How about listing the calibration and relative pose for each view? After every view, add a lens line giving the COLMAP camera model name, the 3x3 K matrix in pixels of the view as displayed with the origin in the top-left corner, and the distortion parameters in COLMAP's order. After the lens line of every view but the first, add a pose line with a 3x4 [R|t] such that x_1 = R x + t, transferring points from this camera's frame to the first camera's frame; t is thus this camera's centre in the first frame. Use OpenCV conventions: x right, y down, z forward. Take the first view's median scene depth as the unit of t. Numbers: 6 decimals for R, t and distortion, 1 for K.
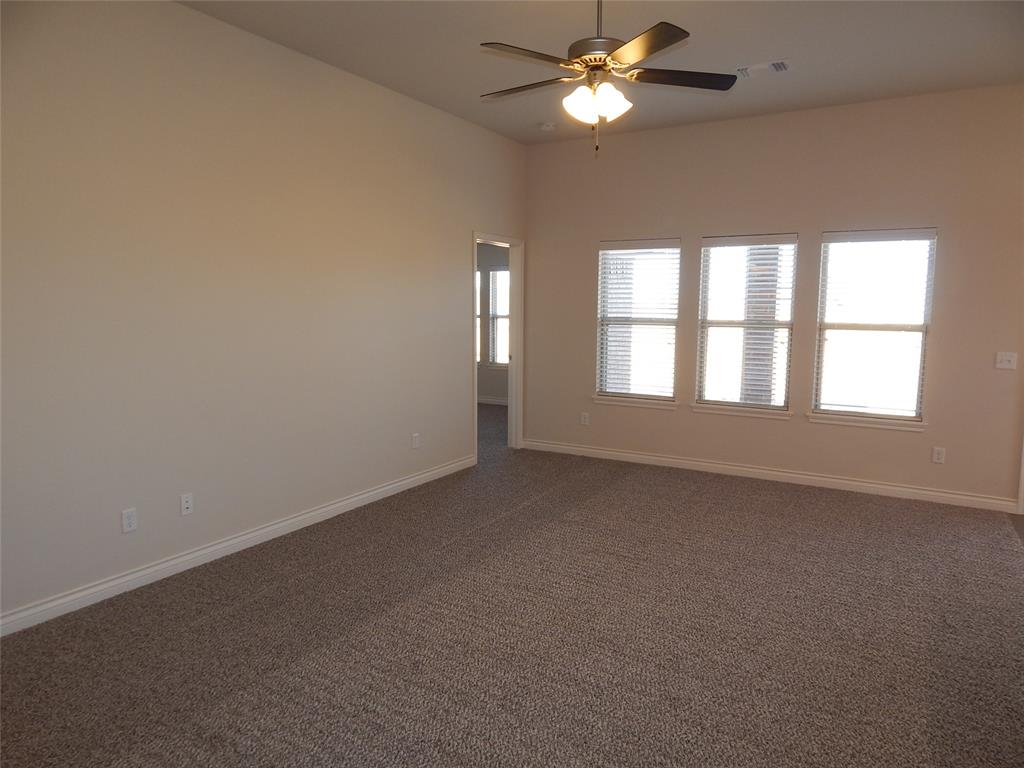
lens RADIAL K [[680.9, 0, 512.0], [0, 680.9, 384.0], [0, 0, 1]] dist [0.069198, 0.000433]
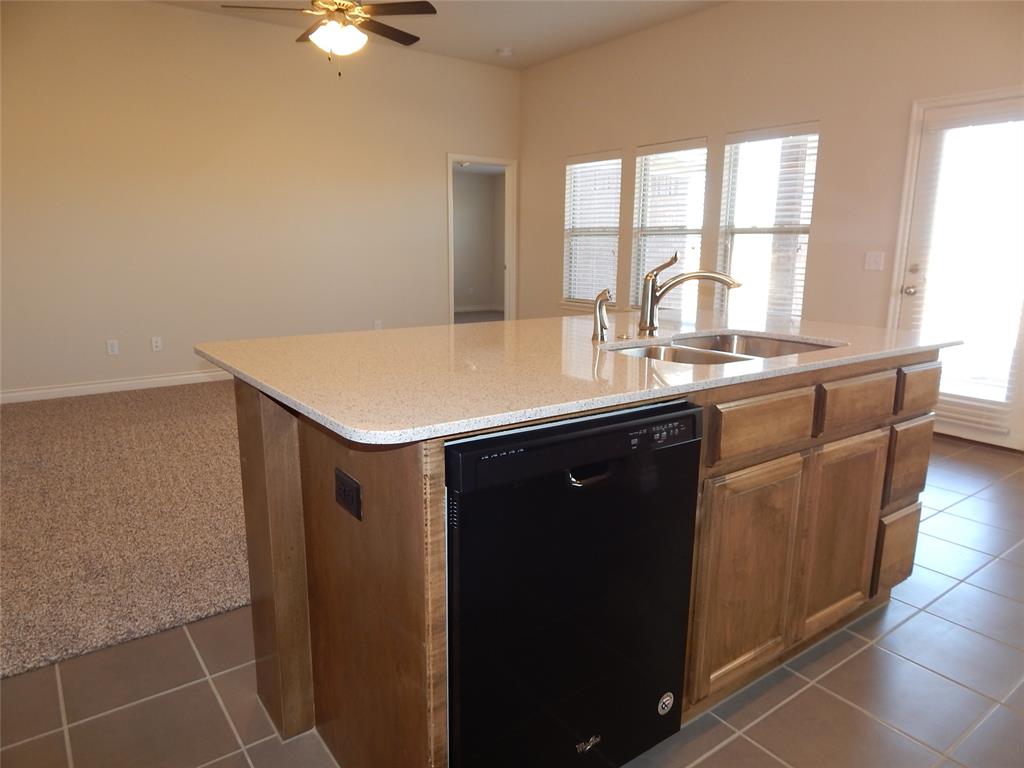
lens RADIAL K [[689.5, 0, 512.0], [0, 689.5, 384.0], [0, 0, 1]] dist [-0.004150, -0.000156]
pose [[0.896472, 0.060025, -0.439016, 0.562902], [-0.011276, 0.993552, 0.112818, 0.025511], [0.442957, -0.096188, 0.891368, -0.038831]]
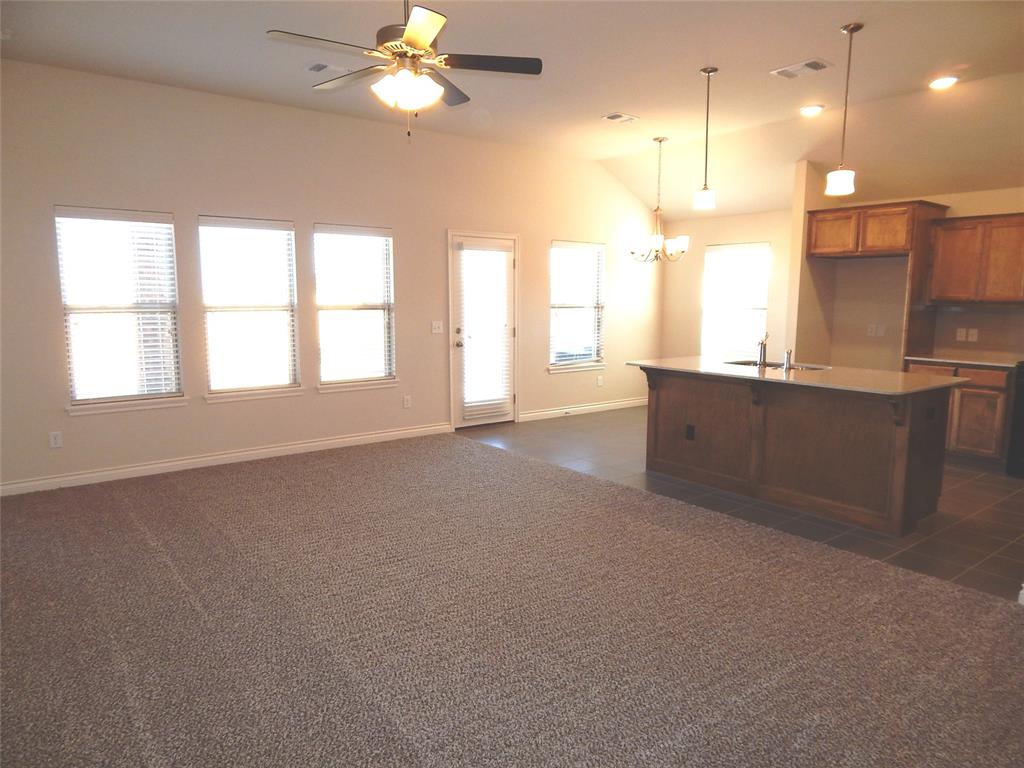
lens RADIAL K [[680.9, 0, 512.0], [0, 680.9, 384.0], [0, 0, 1]] dist [0.069198, 0.000433]
pose [[0.405914, -0.135992, 0.903737, -0.420135], [0.111894, 0.988822, 0.098538, -0.032729], [-0.907036, 0.061125, 0.416593, 0.237537]]
